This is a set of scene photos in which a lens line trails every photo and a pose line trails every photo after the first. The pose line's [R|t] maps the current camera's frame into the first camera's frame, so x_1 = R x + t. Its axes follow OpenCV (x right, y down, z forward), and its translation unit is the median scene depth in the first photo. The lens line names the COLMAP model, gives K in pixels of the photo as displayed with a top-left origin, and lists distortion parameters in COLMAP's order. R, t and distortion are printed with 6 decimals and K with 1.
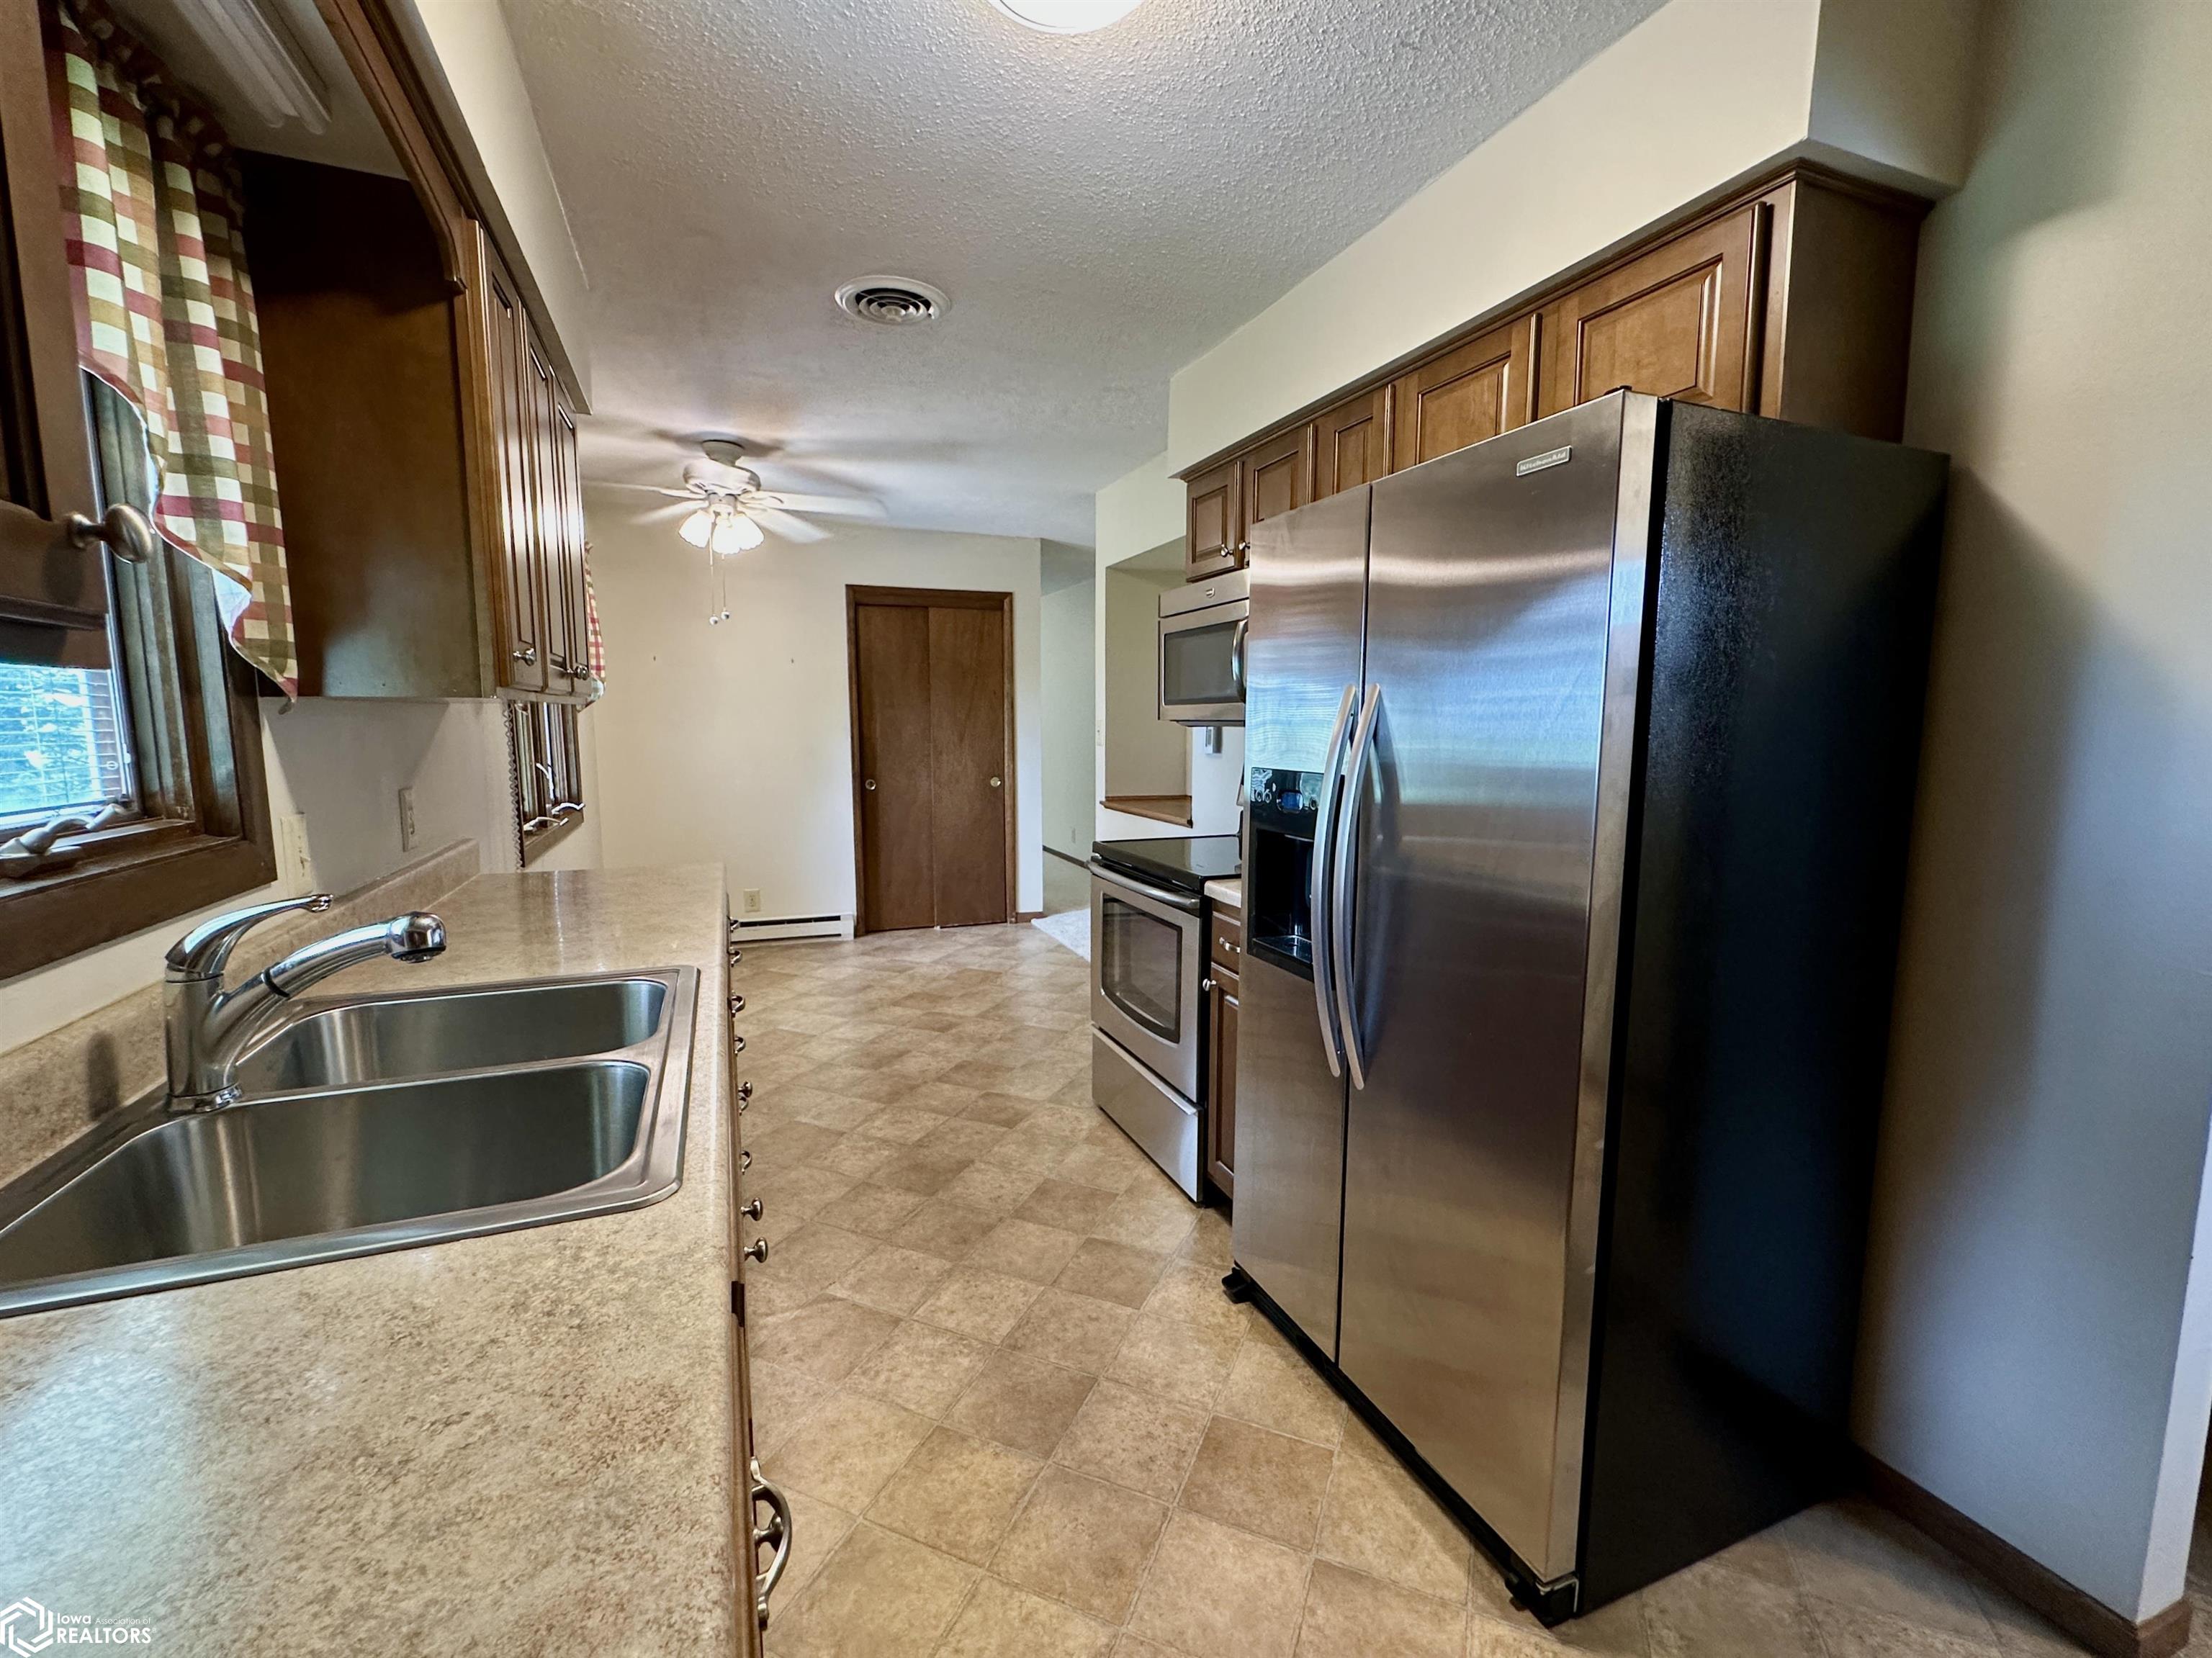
lens RADIAL K [[940.0, 0, 1106.0], [0, 940.0, 829.0], [0, 0, 1]] dist [-0.001409, -0.000115]
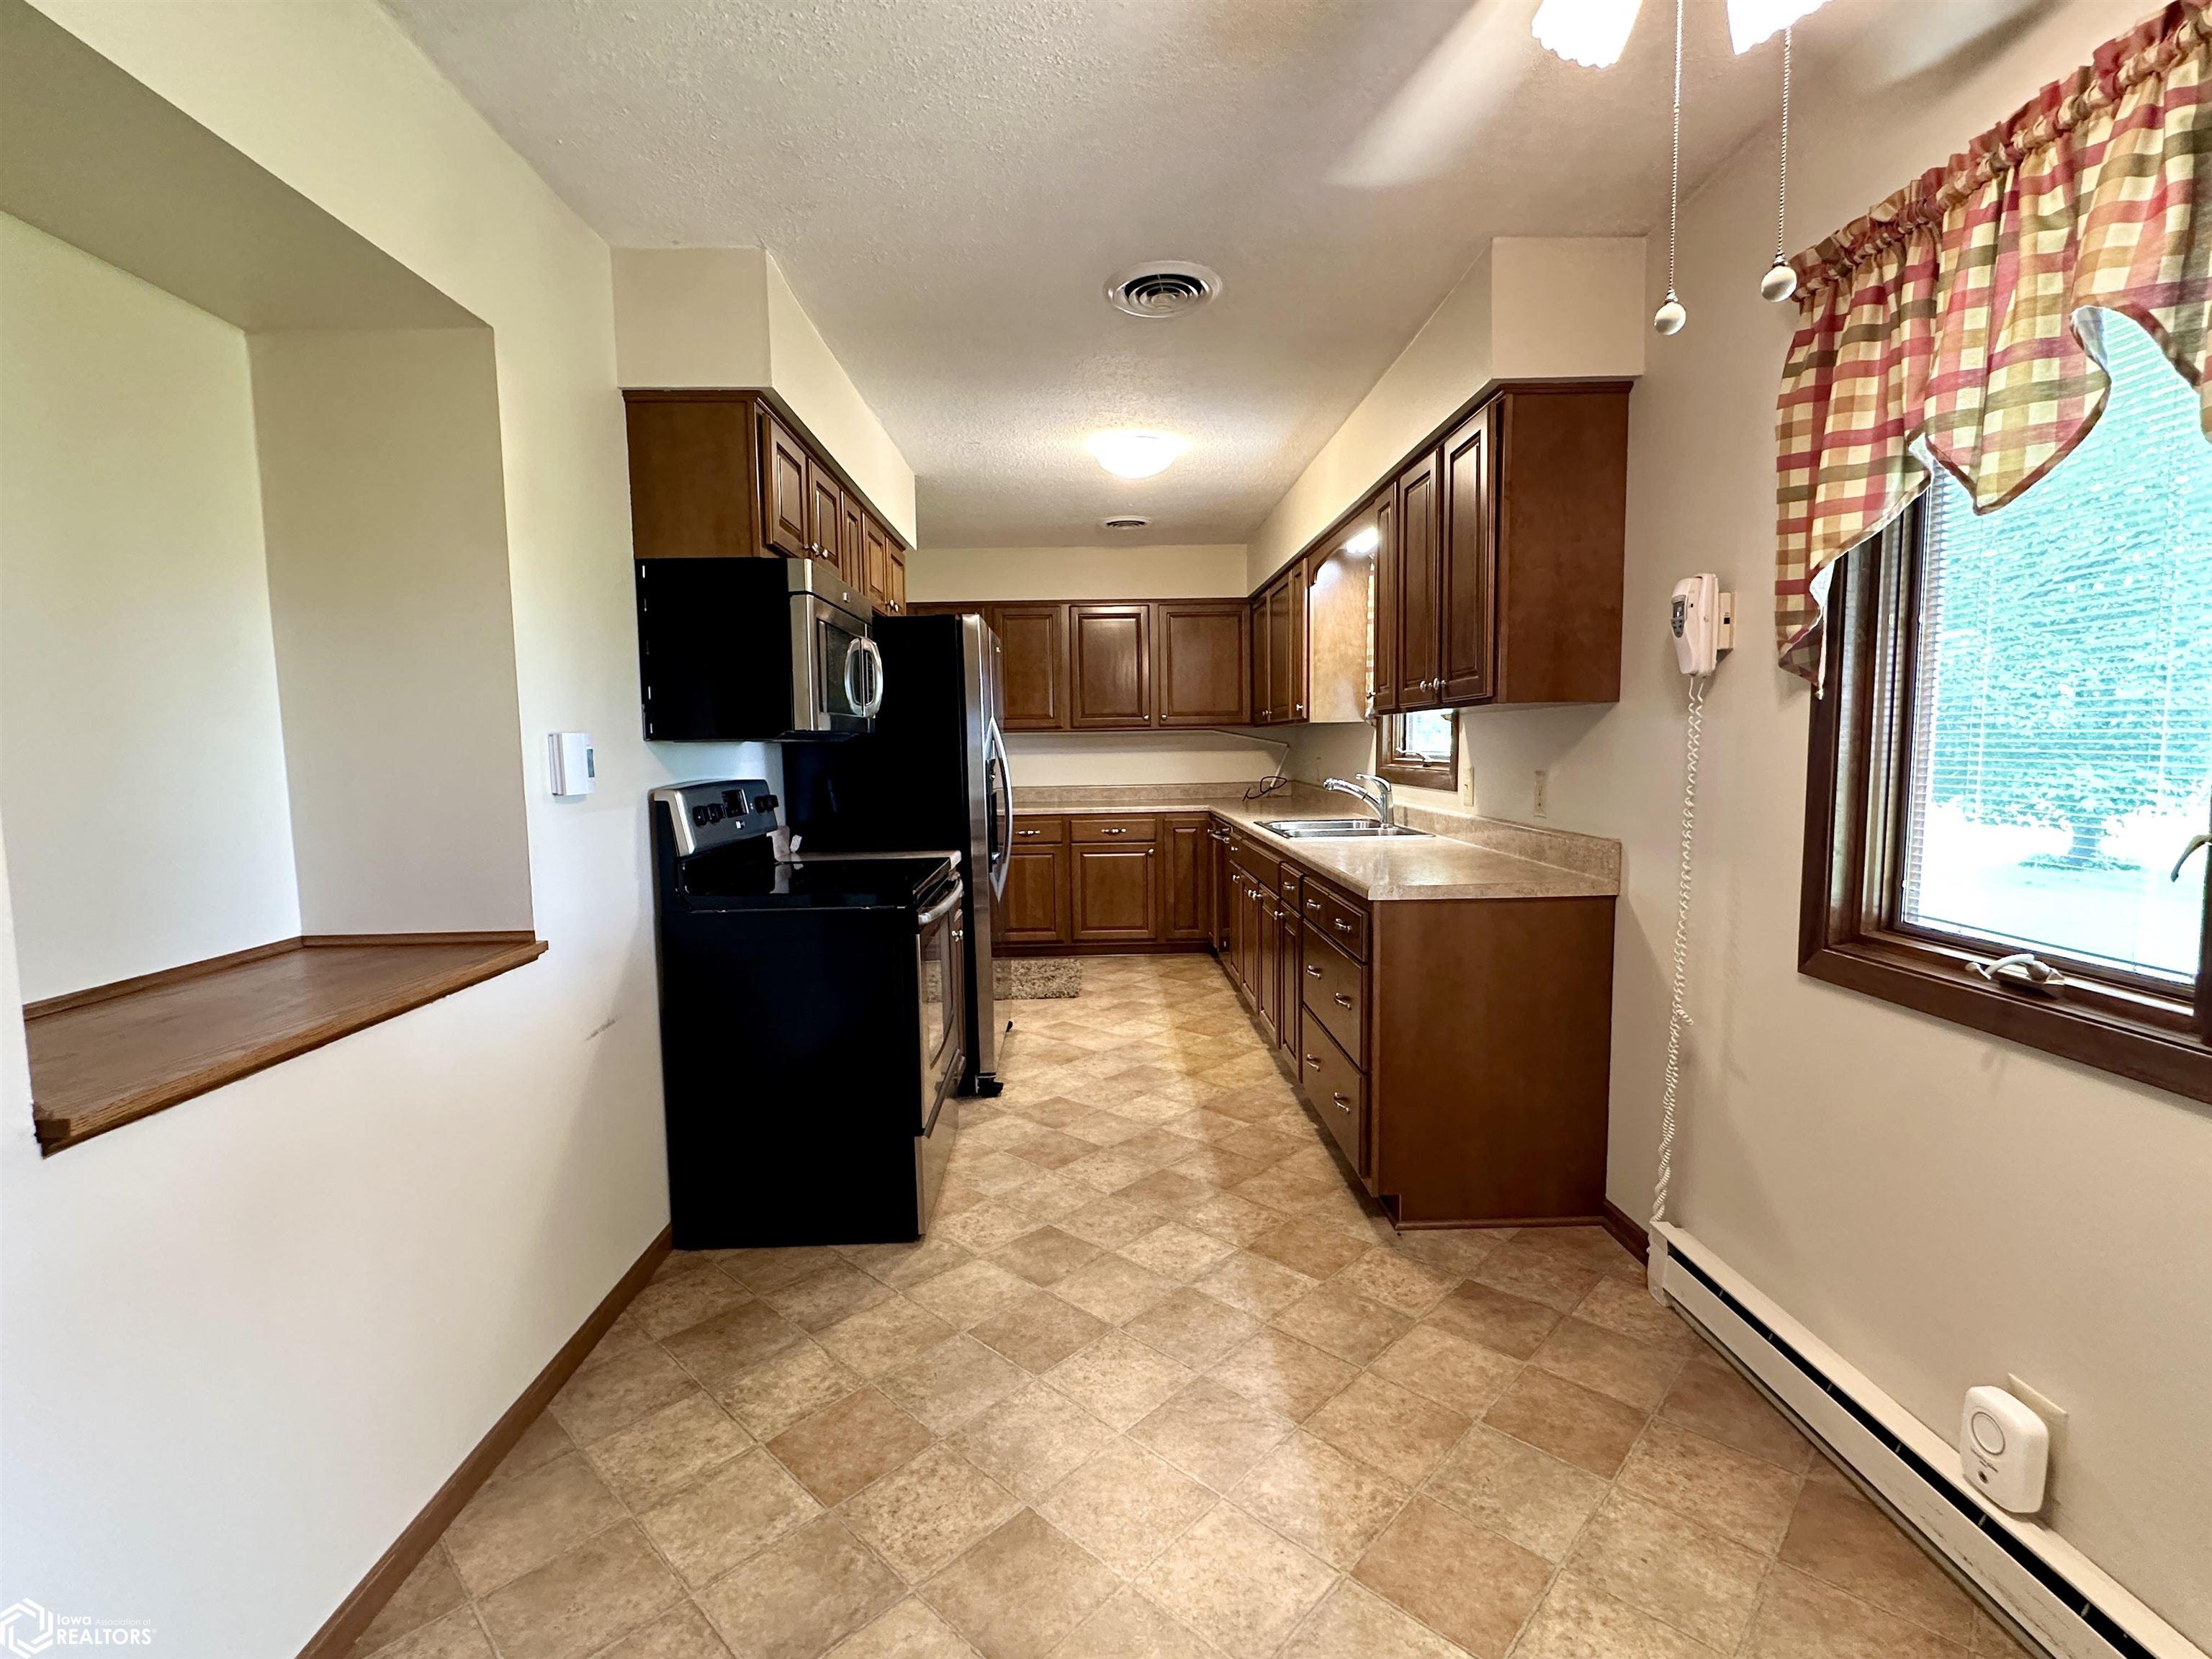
lens RADIAL K [[1017.2, 0, 1098.5], [0, 1017.2, 831.5], [0, 0, 1]] dist [-0.003537, 0.001084]
pose [[-0.931299, -0.016161, 0.363897, -0.550143], [0.059637, 0.978770, 0.196095, -0.227148], [-0.359341, 0.204325, -0.910563, 2.068803]]
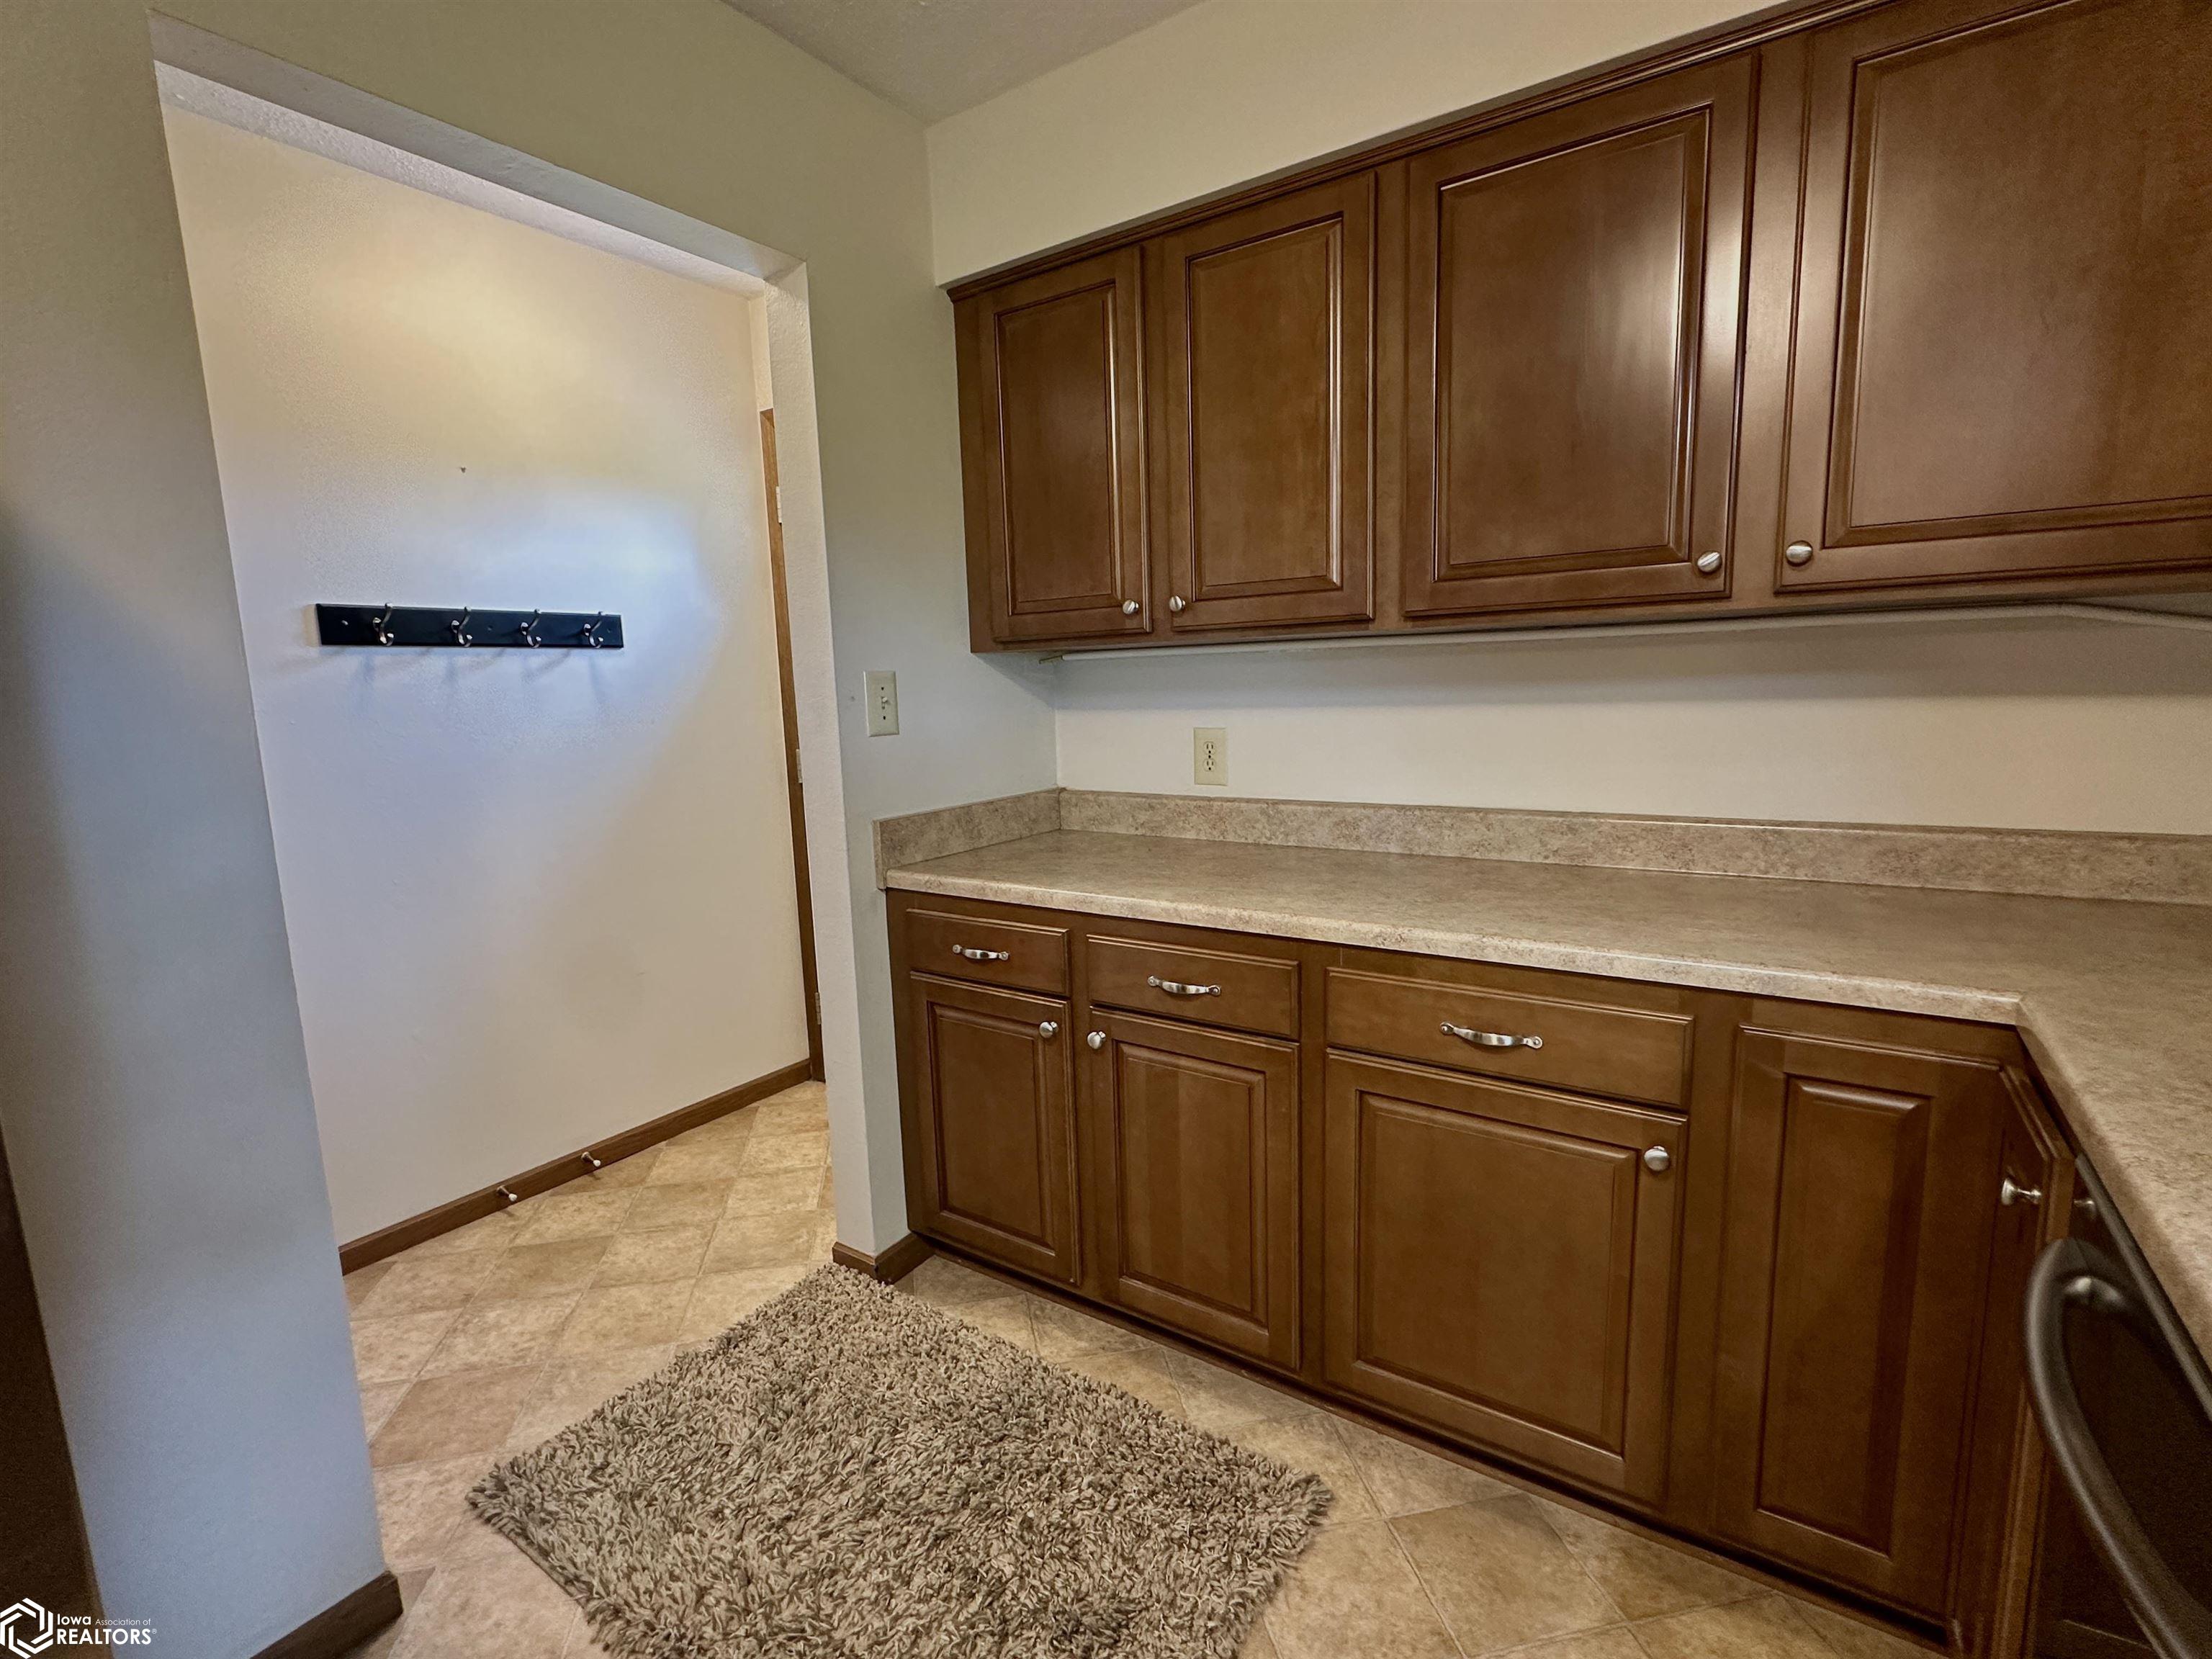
lens RADIAL K [[1017.2, 0, 1098.5], [0, 1017.2, 831.5], [0, 0, 1]] dist [-0.003537, 0.001084]
pose [[-0.551199, -0.103989, 0.827868, -0.073169], [0.128698, 0.969733, 0.207496, -0.027140], [-0.824388, 0.220916, -0.521133, 0.386682]]
